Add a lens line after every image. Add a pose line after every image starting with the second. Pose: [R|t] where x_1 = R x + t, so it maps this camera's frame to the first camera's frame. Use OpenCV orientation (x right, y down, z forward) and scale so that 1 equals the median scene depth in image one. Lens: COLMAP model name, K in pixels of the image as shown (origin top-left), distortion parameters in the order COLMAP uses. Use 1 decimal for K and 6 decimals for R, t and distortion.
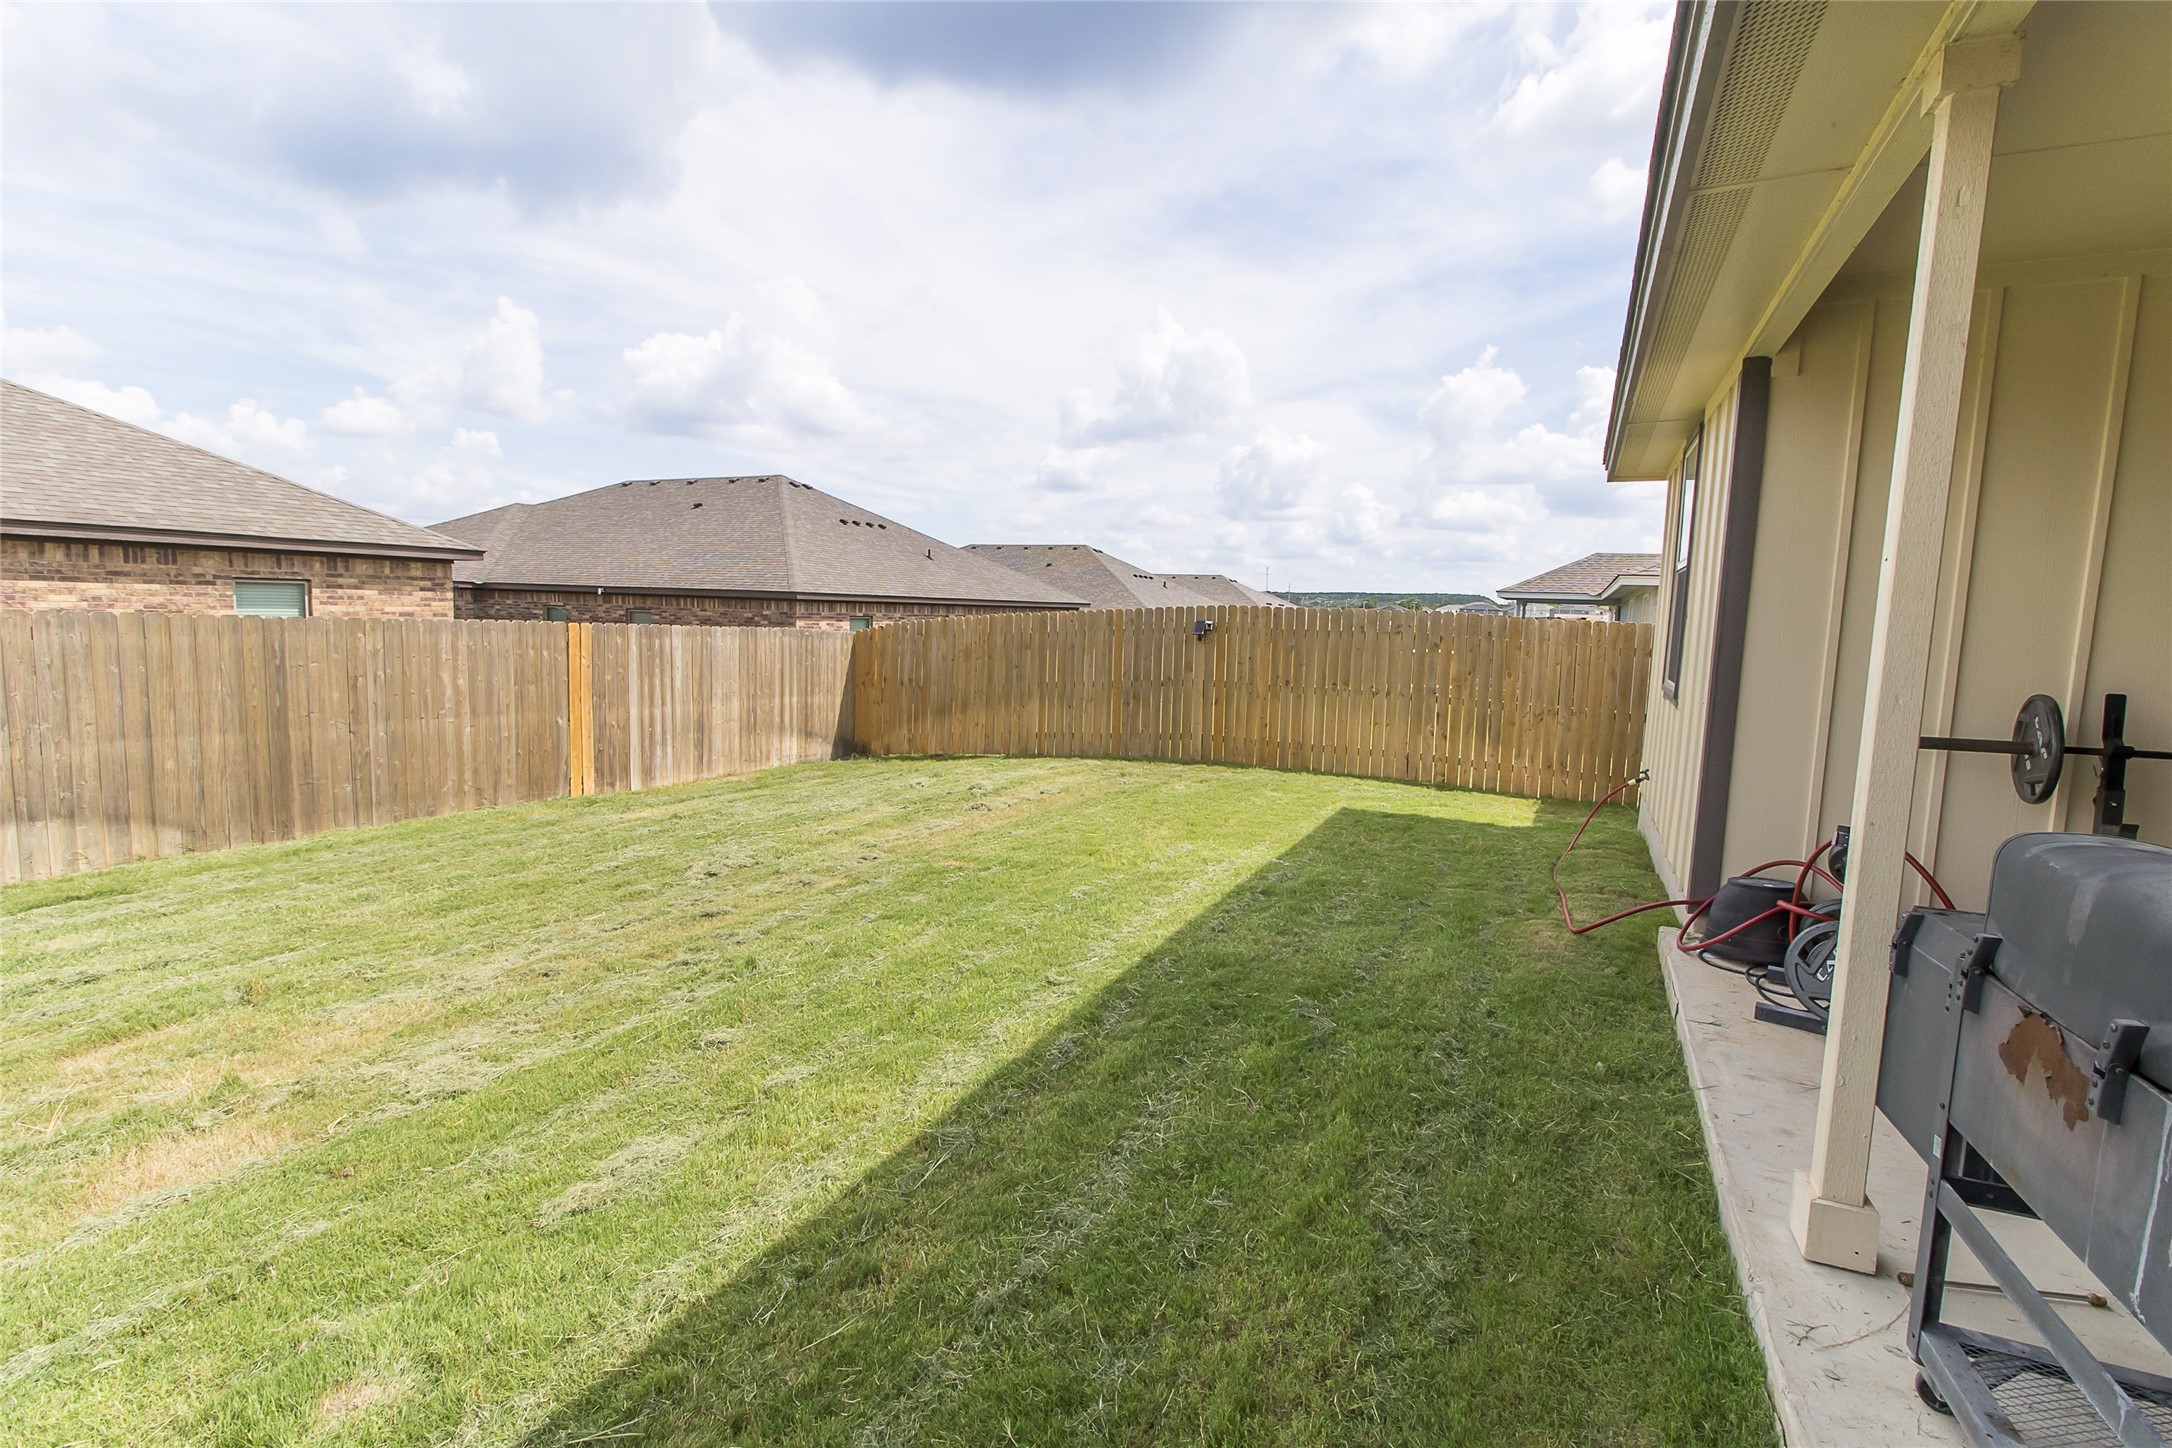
lens RADIAL K [[1001.6, 0, 1090.8], [0, 1001.6, 711.5], [0, 0, 1]] dist [0.002716, -0.000464]
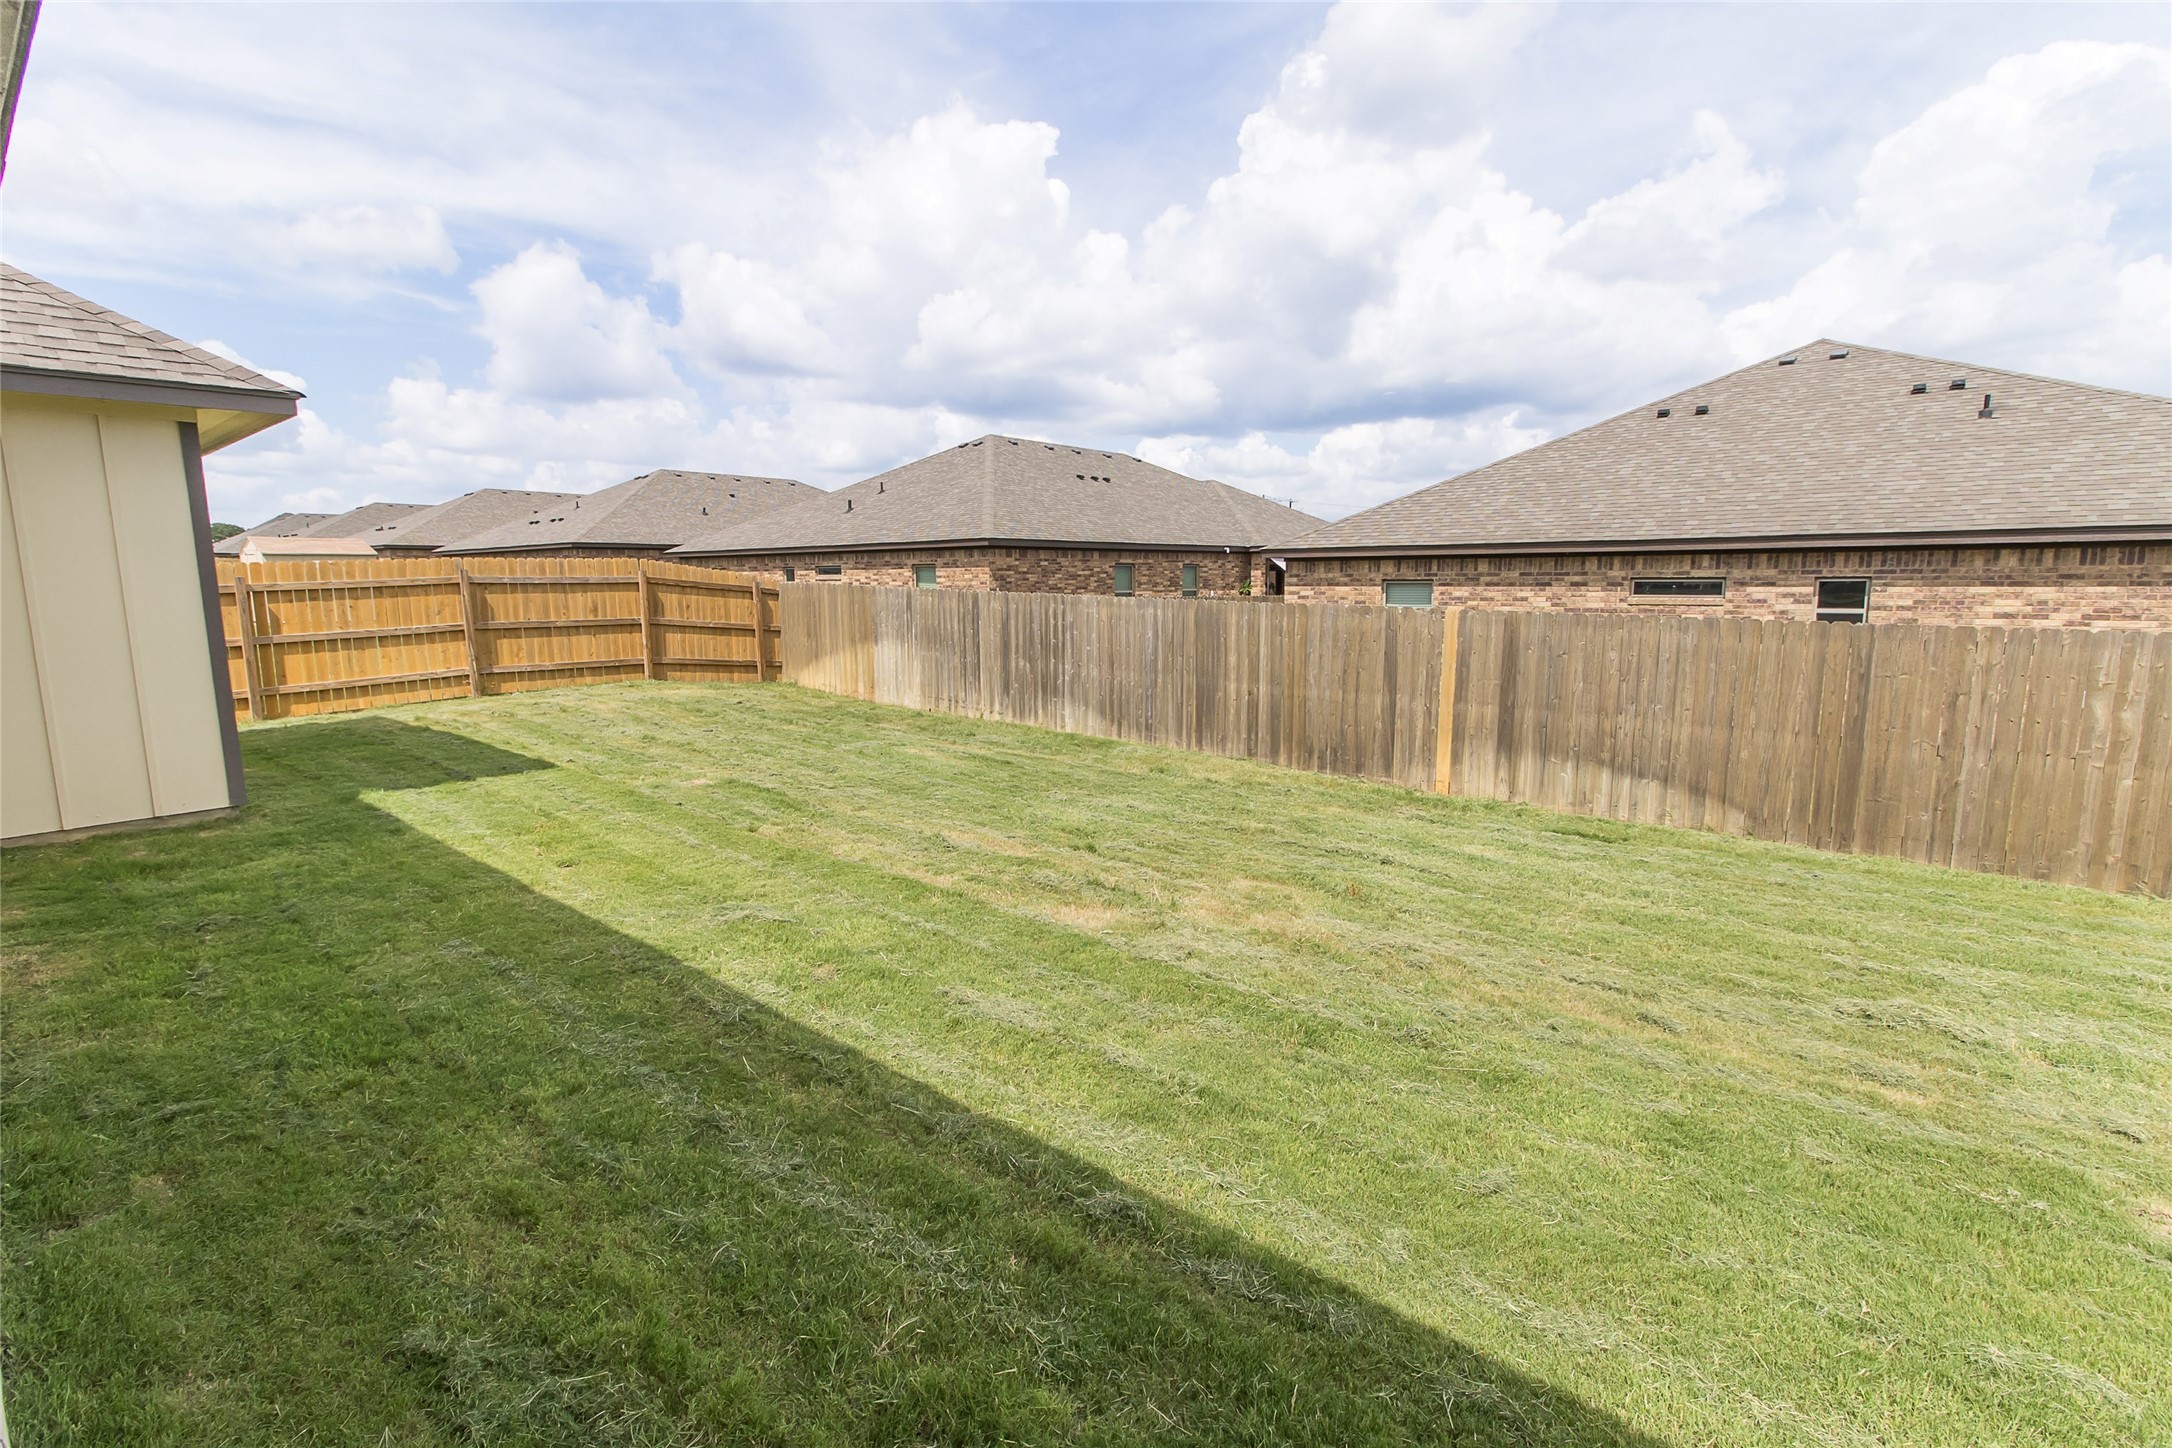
lens RADIAL K [[1001.6, 0, 1090.8], [0, 1001.6, 711.5], [0, 0, 1]] dist [0.002716, -0.000464]
pose [[-0.257543, 0.099035, -0.961178, 0.314383], [-0.097954, 0.986933, 0.127935, -0.061113], [0.961289, 0.127100, -0.244477, 0.522279]]
